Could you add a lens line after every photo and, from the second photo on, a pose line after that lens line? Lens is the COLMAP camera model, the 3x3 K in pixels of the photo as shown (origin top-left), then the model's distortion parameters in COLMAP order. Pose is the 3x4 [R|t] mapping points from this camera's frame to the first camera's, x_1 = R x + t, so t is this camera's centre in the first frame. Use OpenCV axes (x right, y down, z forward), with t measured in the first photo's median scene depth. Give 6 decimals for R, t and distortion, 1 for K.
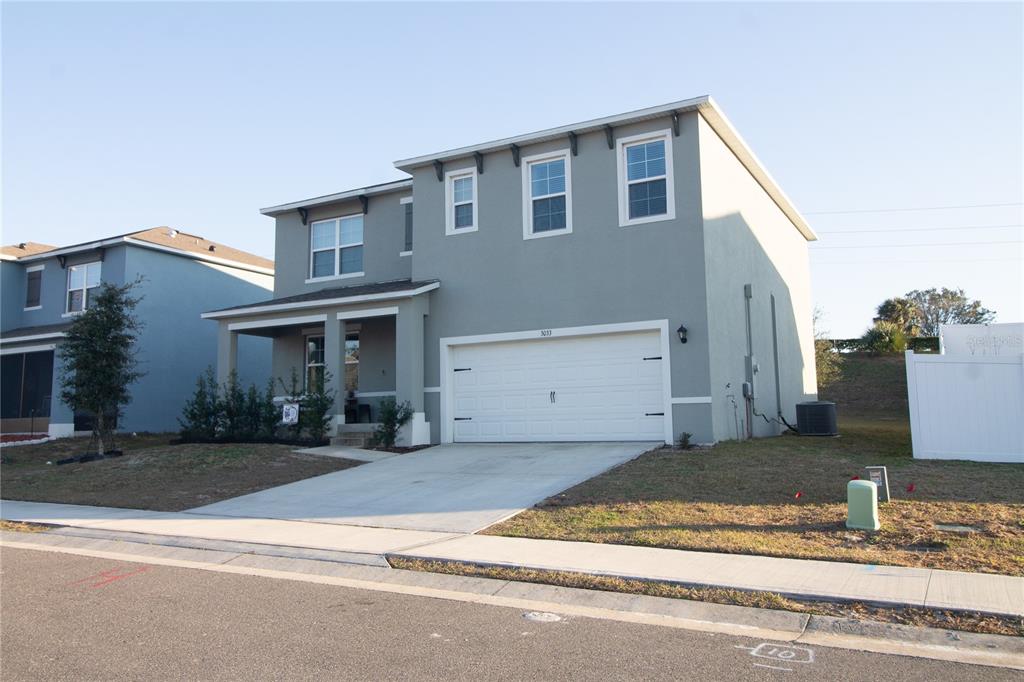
lens RADIAL K [[822.9, 0, 512.0], [0, 822.9, 341.0], [0, 0, 1]] dist [-0.070904, -0.000936]
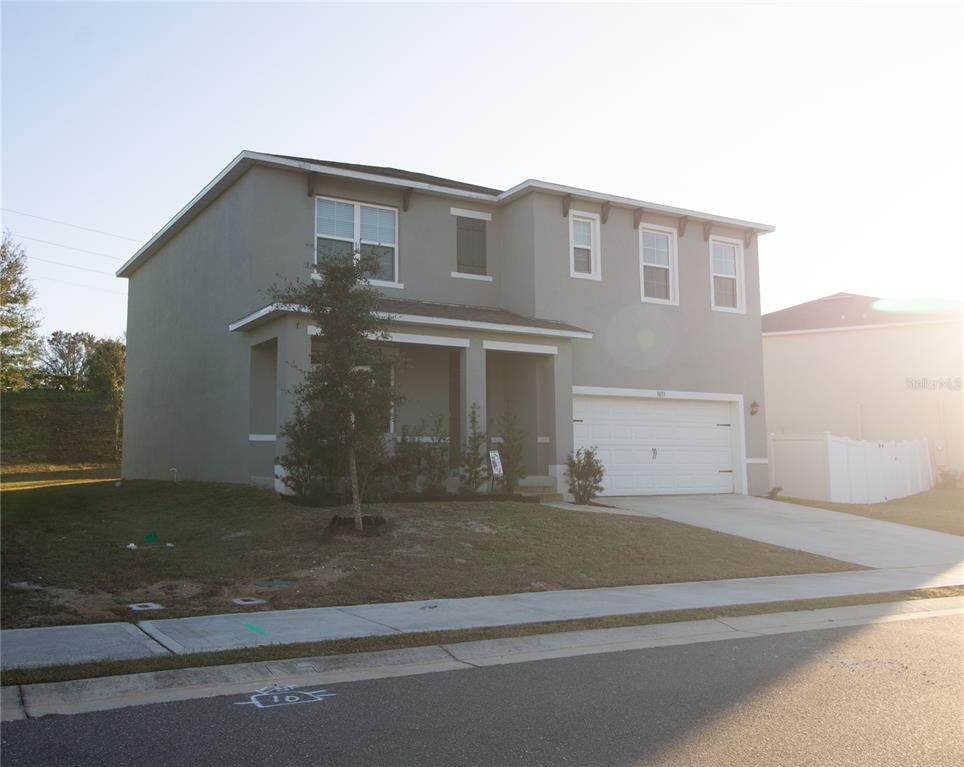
lens RADIAL K [[948.9, 0, 482.0], [0, 948.9, 383.5], [0, 0, 1]] dist [0.005307, 0.003448]
pose [[0.472035, 0.101915, 0.875669, -1.145185], [-0.084113, 0.993970, -0.070342, 0.082863], [-0.877558, -0.040451, 0.477762, 0.611177]]
